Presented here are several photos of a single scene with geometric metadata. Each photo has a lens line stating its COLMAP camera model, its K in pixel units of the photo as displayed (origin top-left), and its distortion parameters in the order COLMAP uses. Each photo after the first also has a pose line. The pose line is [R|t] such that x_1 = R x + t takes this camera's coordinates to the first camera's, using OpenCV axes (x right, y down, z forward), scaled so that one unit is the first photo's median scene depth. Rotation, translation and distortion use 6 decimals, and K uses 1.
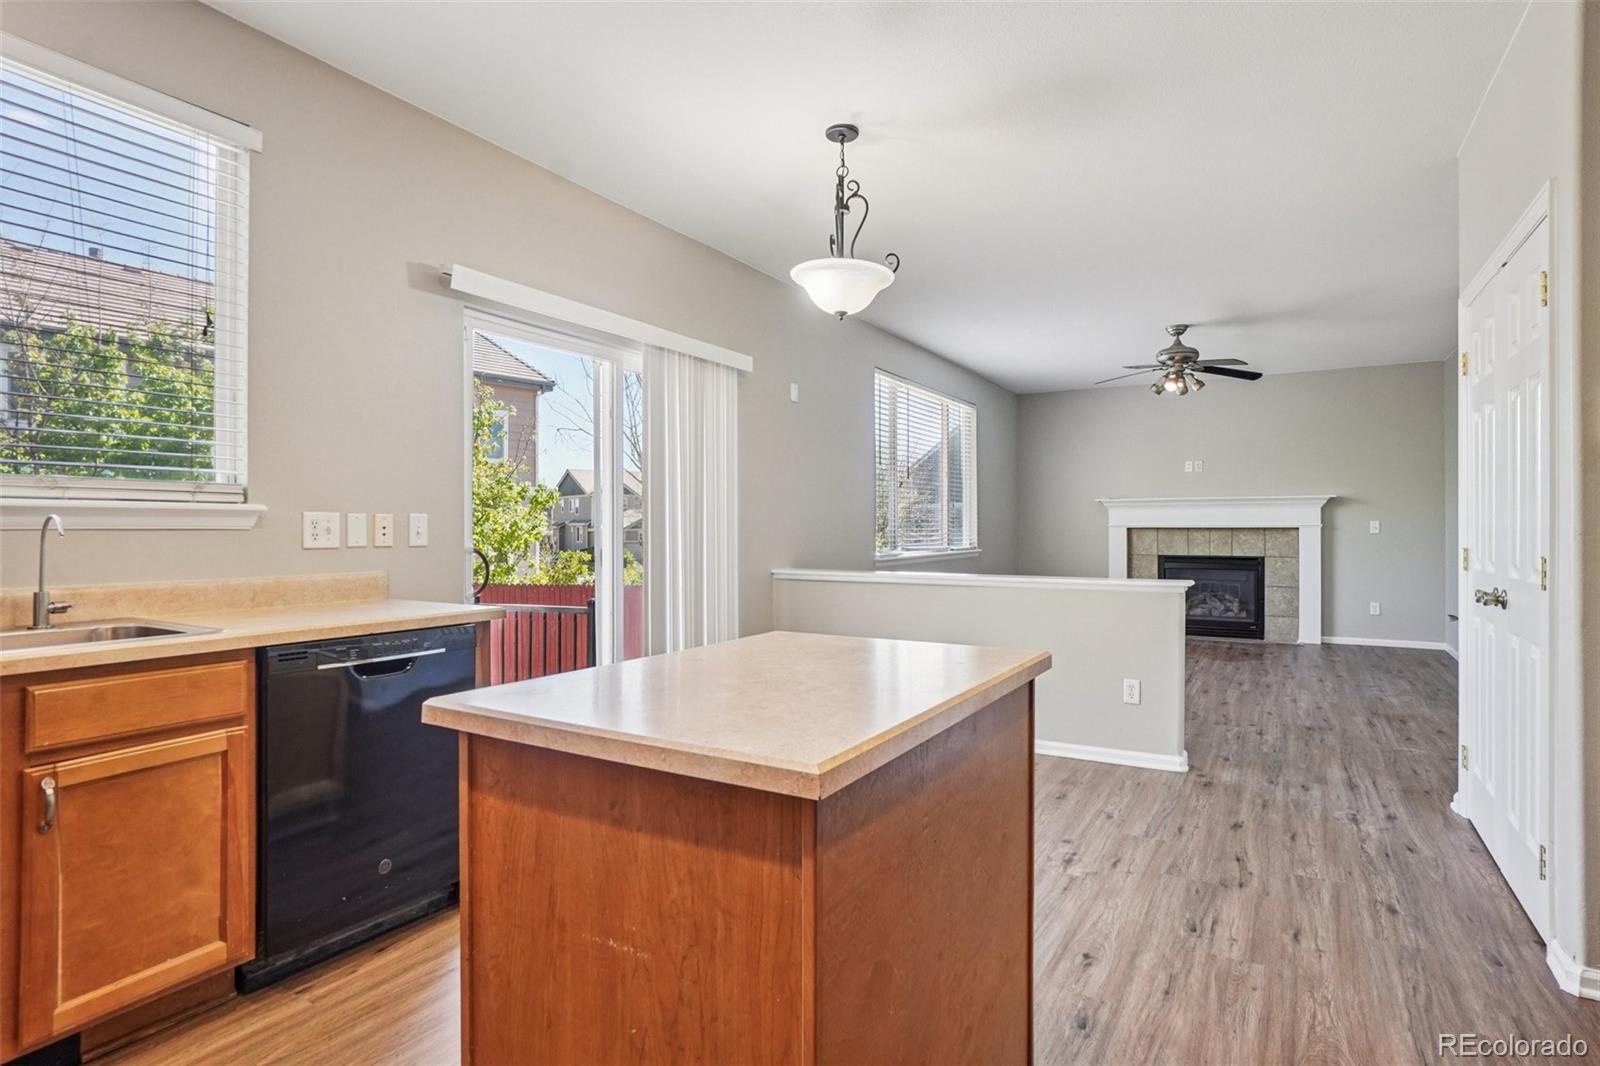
lens RADIAL K [[830.2, 0, 797.2], [0, 830.2, 524.7], [0, 0, 1]] dist [-0.044319, 0.024097]
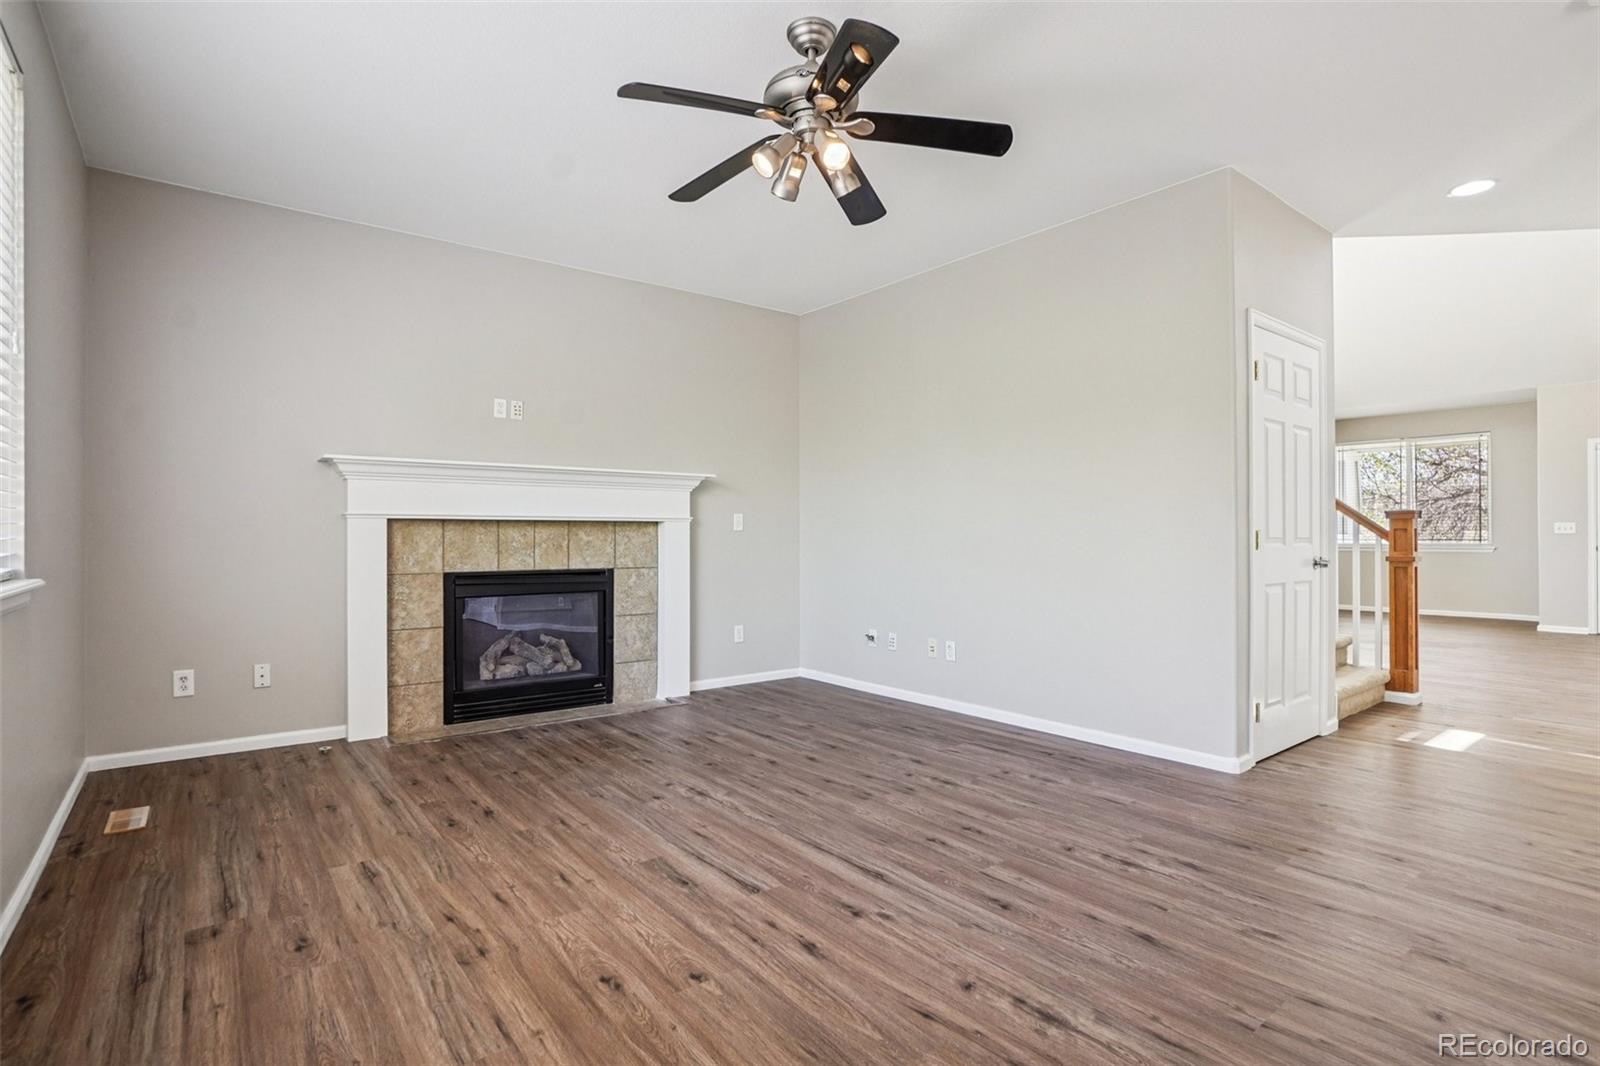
lens RADIAL K [[787.4, 0, 794.1], [0, 787.4, 537.2], [0, 0, 1]] dist [-0.049423, 0.025008]
pose [[0.368811, -0.003022, 0.929499, 0.070394], [-0.000435, 0.999994, 0.003424, 0.013545], [-0.929504, -0.001667, 0.368808, 0.653363]]
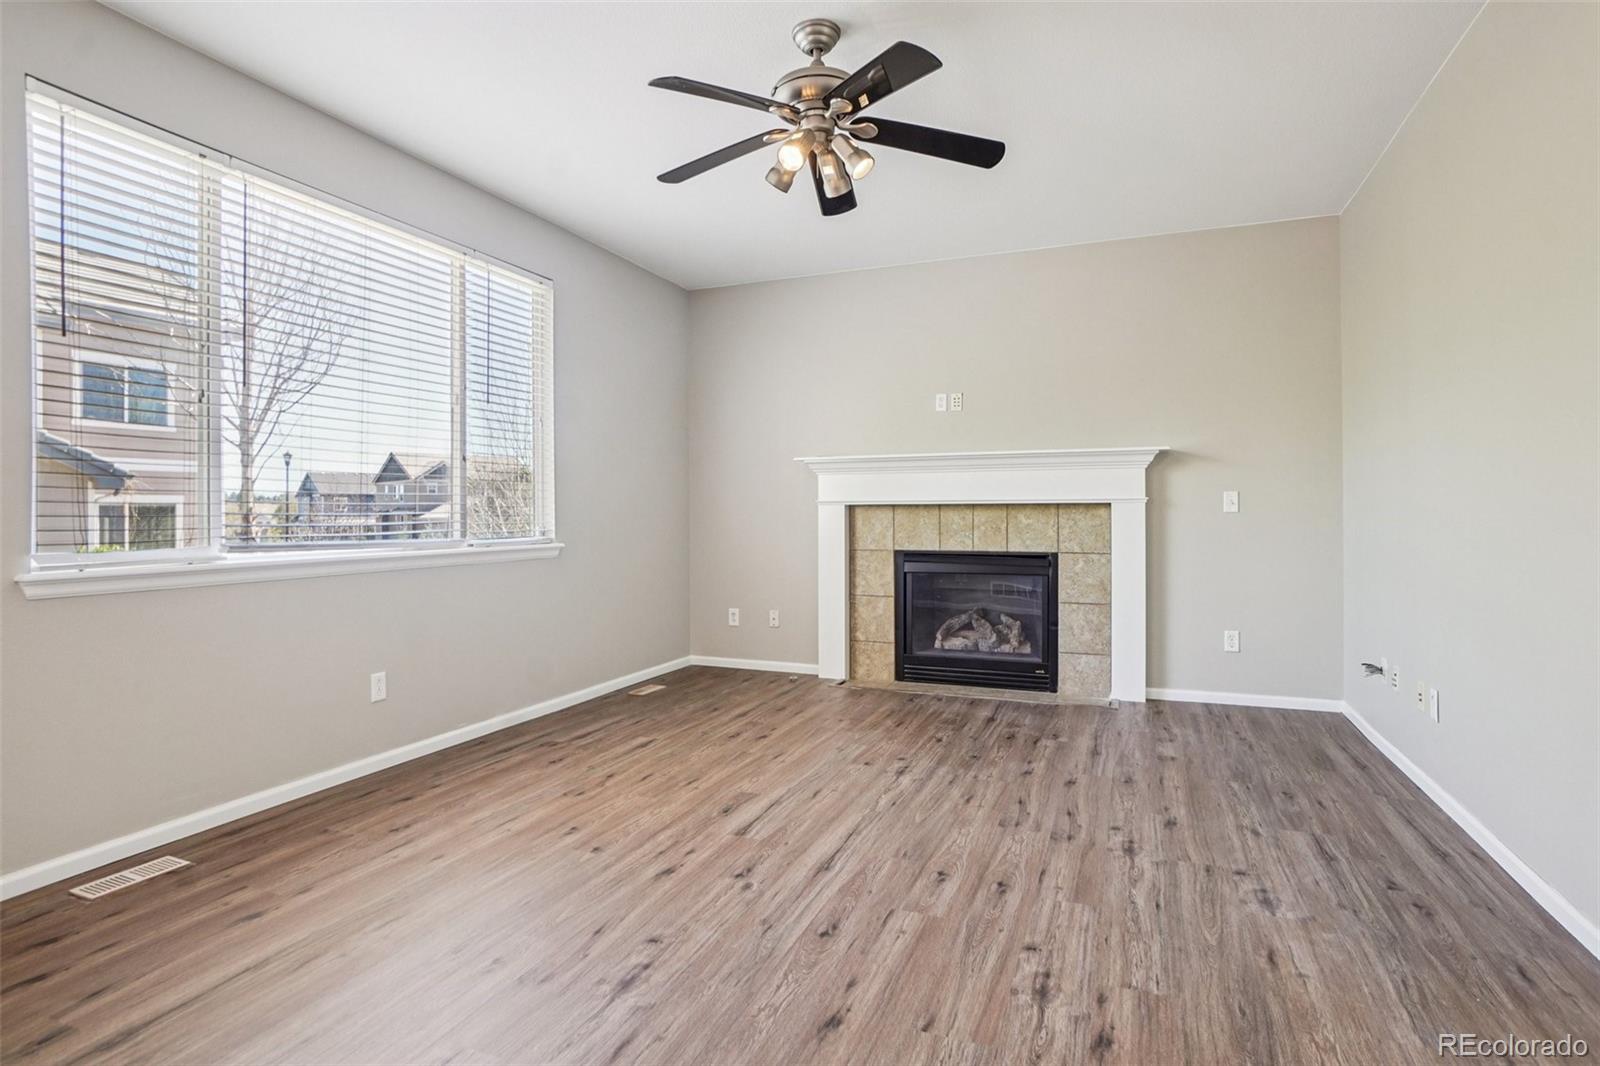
lens RADIAL K [[830.2, 0, 797.2], [0, 830.2, 524.7], [0, 0, 1]] dist [-0.044319, 0.024097]
pose [[0.989476, -0.004999, 0.144613, 0.296697], [0.002987, 0.999896, 0.014125, 0.009913], [-0.144668, -0.013544, 0.989387, 0.436501]]
